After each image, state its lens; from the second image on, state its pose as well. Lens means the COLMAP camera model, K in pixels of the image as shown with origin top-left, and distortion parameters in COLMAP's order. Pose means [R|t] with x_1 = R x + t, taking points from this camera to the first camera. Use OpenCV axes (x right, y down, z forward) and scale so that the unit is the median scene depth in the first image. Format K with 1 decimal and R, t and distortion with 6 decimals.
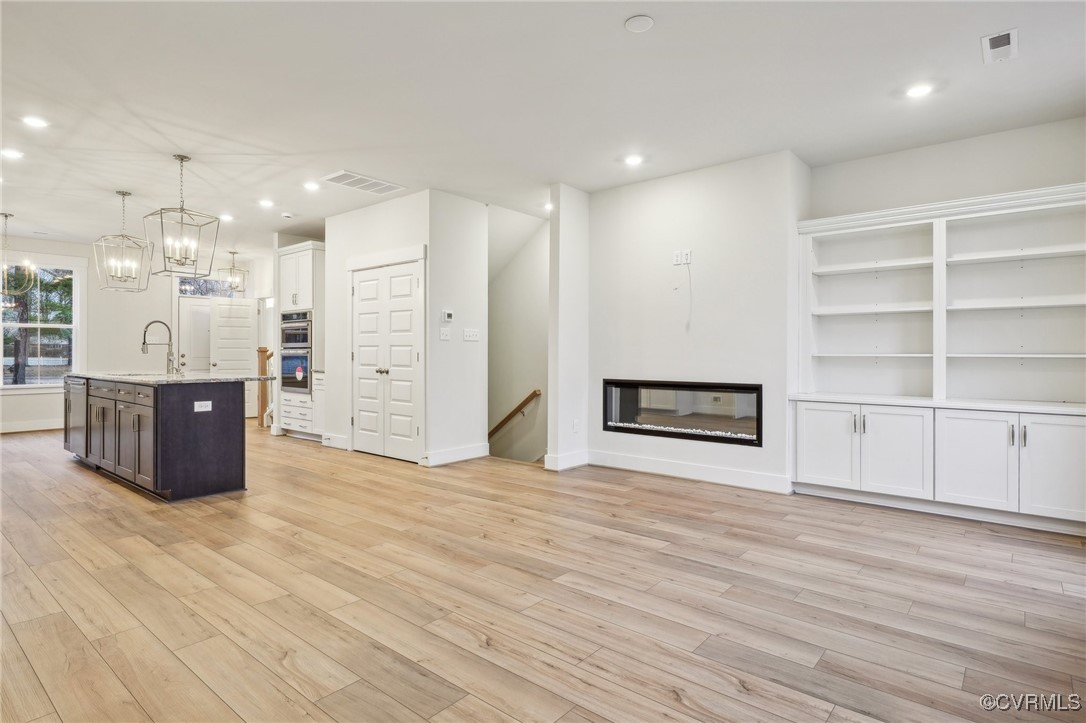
lens RADIAL K [[572.7, 0, 542.8], [0, 572.7, 351.0], [0, 0, 1]] dist [0.003537, 0.000588]
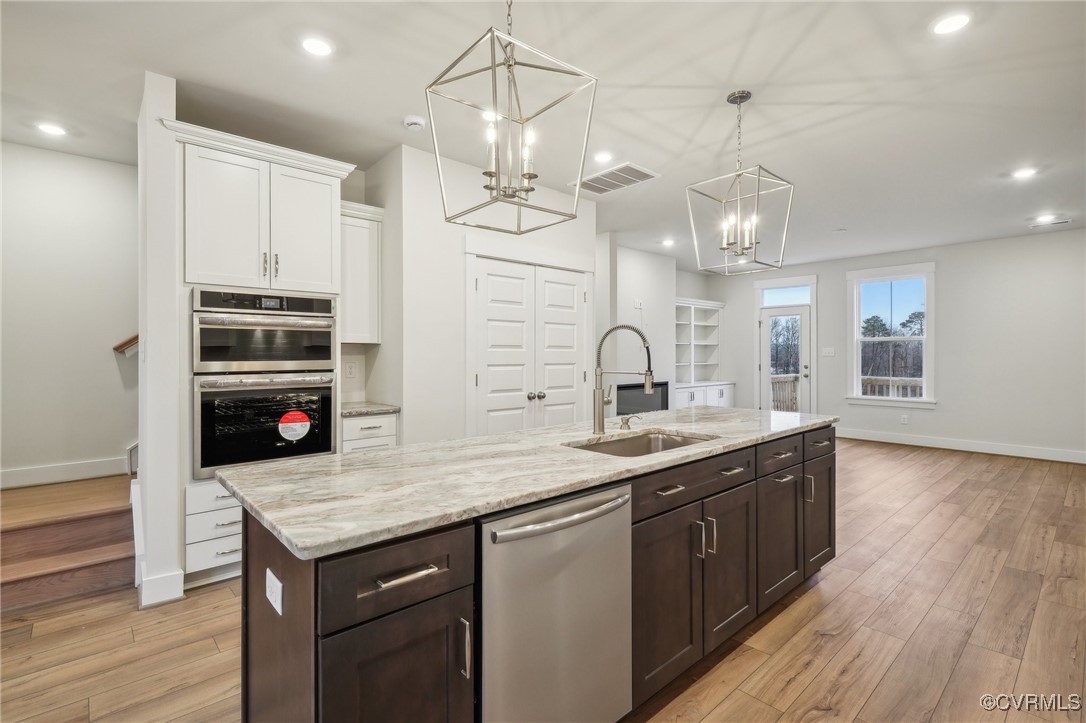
lens RADIAL K [[504.3, 0, 543.5], [0, 504.3, 351.4], [0, 0, 1]] dist [0.000650, 0.000257]
pose [[0.137857, 0.002727, 0.990448, -0.829566], [-0.003023, 0.999993, -0.002333, -0.022011], [-0.990448, -0.002672, 0.137864, 0.758989]]
